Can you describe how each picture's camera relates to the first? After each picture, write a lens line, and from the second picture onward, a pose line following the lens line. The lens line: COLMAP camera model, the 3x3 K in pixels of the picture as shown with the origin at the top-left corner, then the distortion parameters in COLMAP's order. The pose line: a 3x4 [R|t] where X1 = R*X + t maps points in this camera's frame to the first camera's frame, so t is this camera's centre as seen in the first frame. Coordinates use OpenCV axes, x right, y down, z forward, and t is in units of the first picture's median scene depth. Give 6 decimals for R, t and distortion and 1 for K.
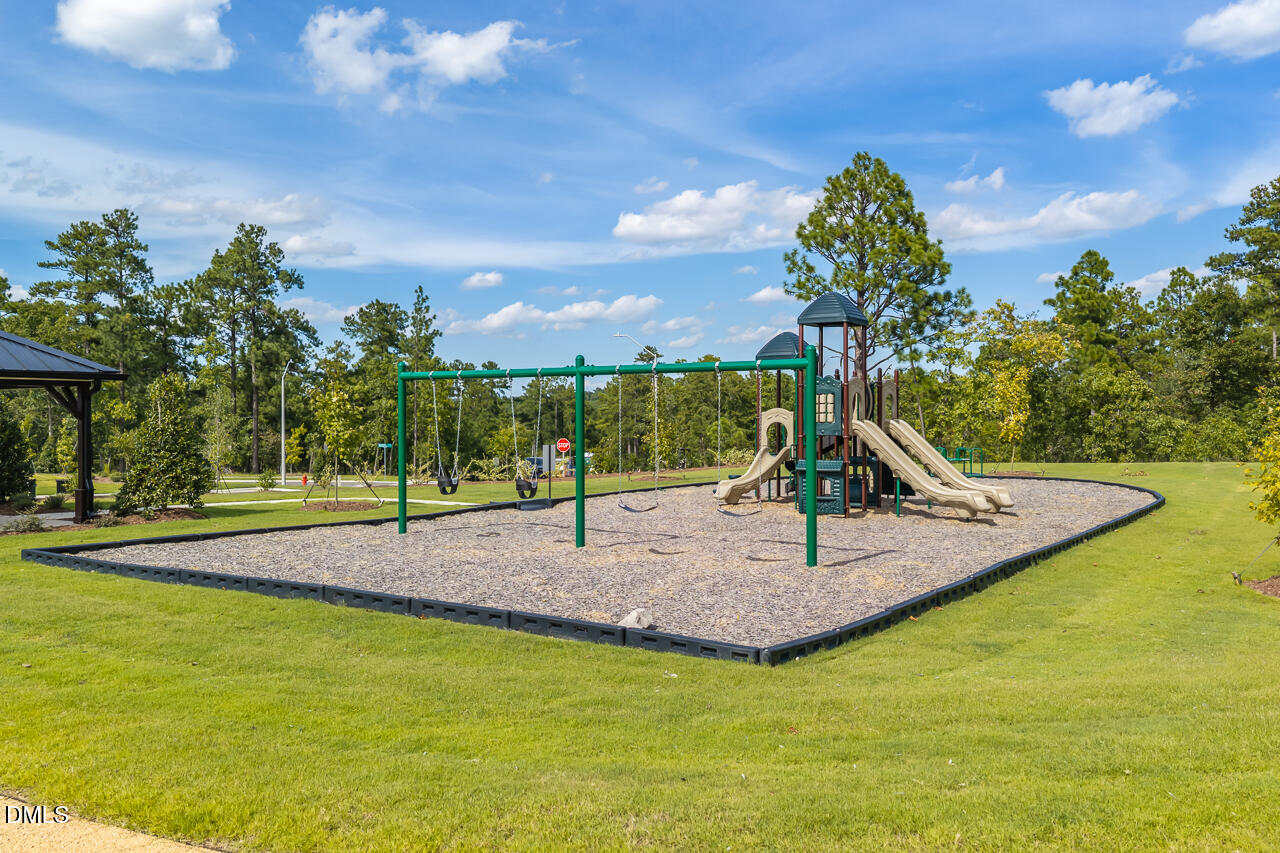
lens RADIAL K [[1049.1, 0, 650.9], [0, 1049.1, 424.7], [0, 0, 1]] dist [0.001224, -0.015428]
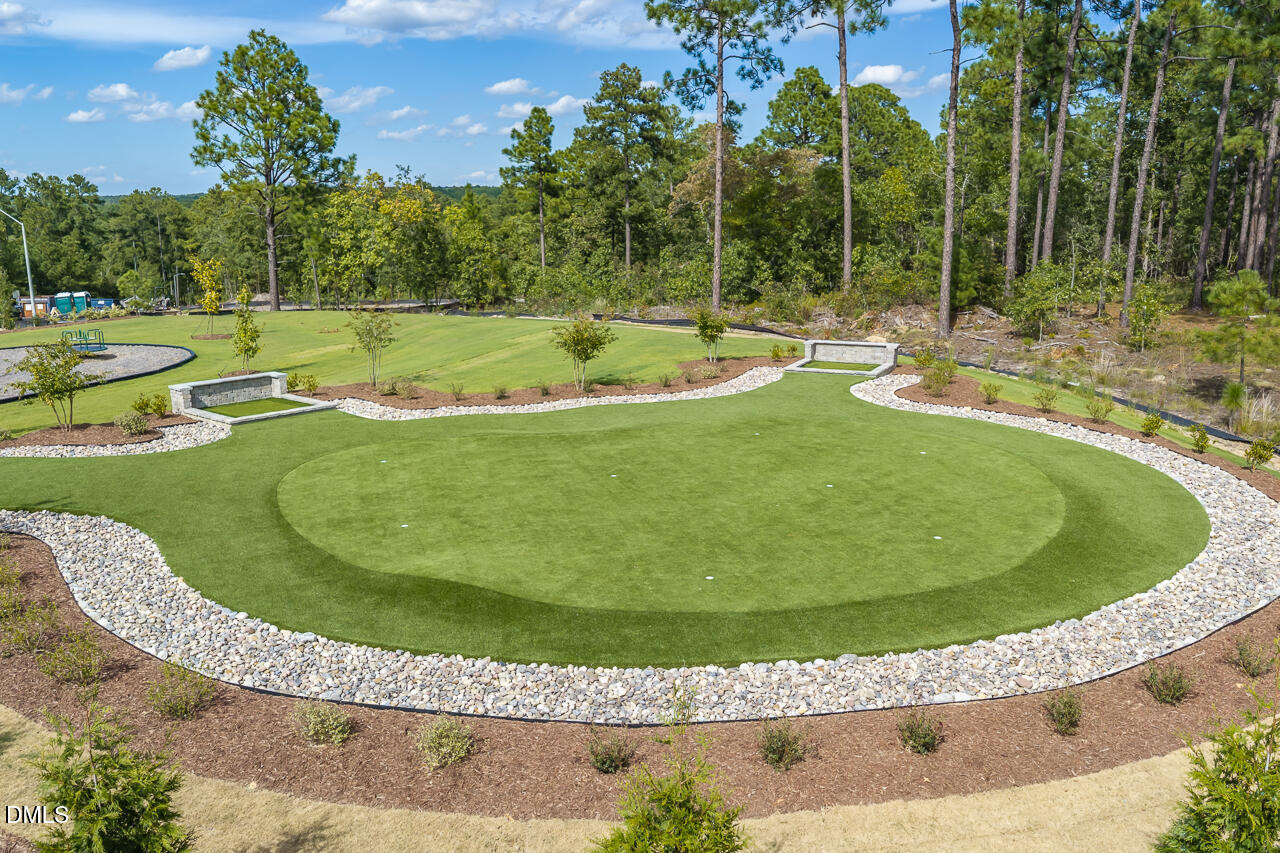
lens RADIAL K [[1050.2, 0, 642.4], [0, 1050.2, 426.9], [0, 0, 1]] dist [0.008040, 0.006005]
pose [[0.967154, -0.051122, 0.248996, 0.299323], [0.002459, 0.981403, 0.191943, -0.056004], [-0.254178, -0.185026, 0.949294, -0.269042]]
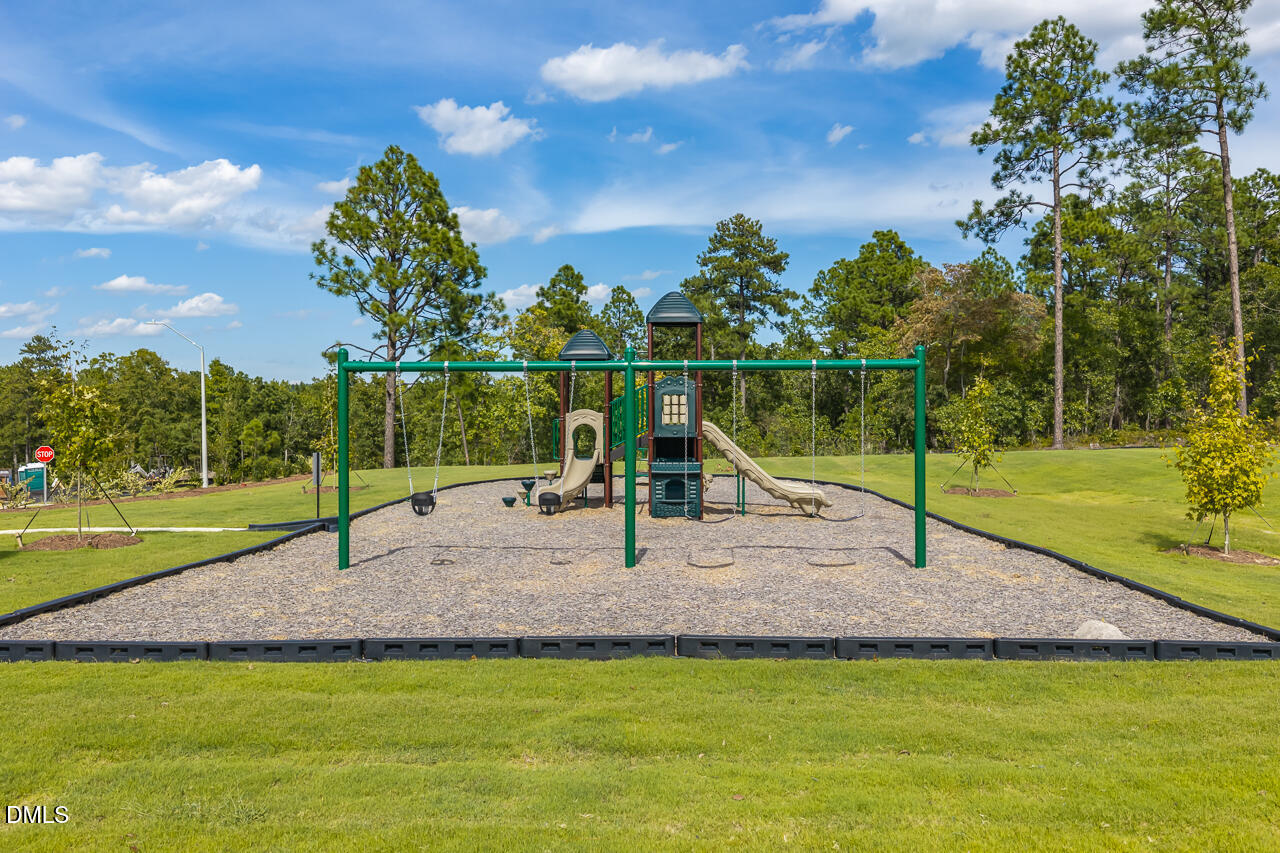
lens RADIAL K [[1049.1, 0, 650.2], [0, 1049.1, 437.6], [0, 0, 1]] dist [0.001224, -0.015428]
pose [[0.841436, -0.010977, 0.540246, -0.126347], [0.005489, 0.999916, 0.011768, -0.000252], [-0.540330, -0.006936, 0.841425, 0.056921]]
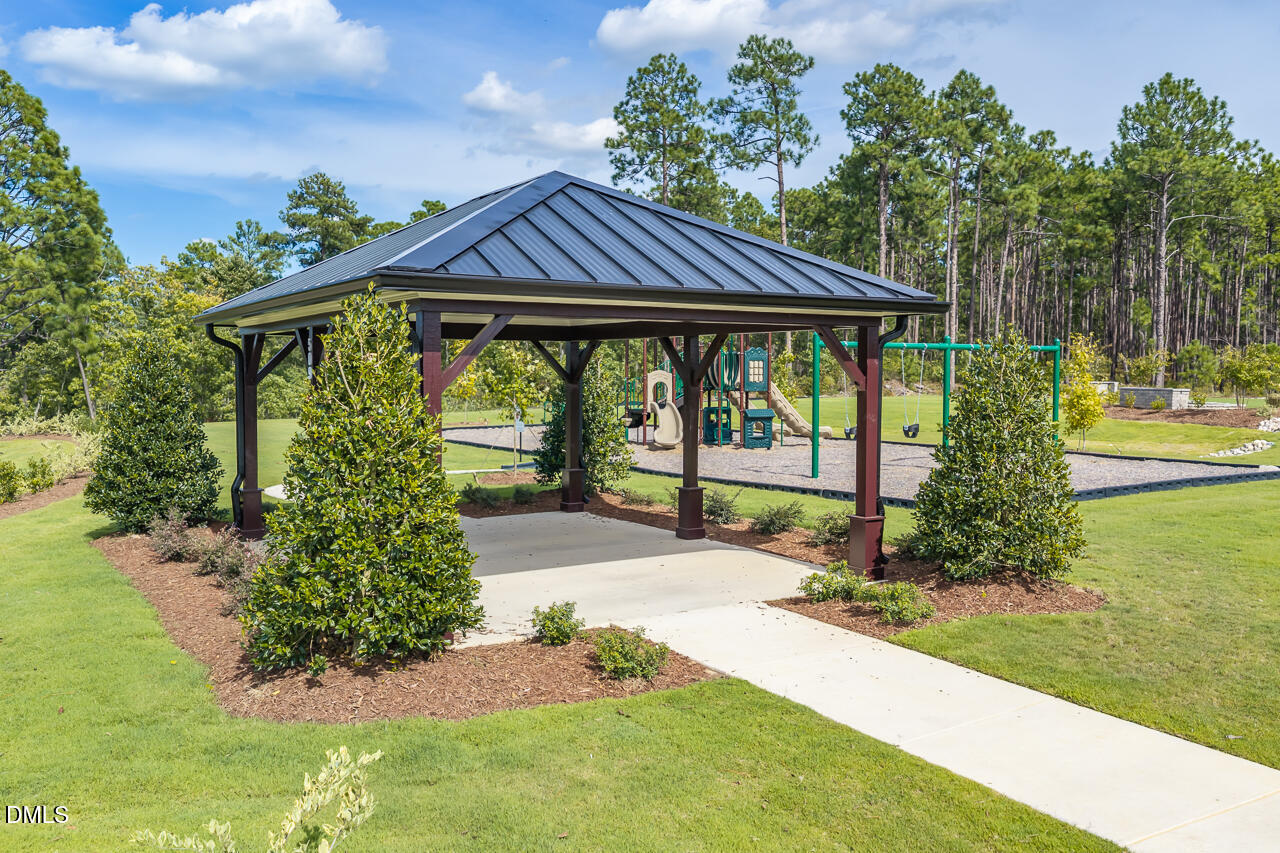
lens RADIAL K [[1049.1, 0, 640.9], [0, 1049.1, 423.2], [0, 0, 1]] dist [0.001224, -0.015428]
pose [[0.395388, -0.037535, 0.917747, -0.362766], [0.002090, 0.999199, 0.039966, -0.000996], [-0.918512, -0.013884, 0.395149, 0.194371]]
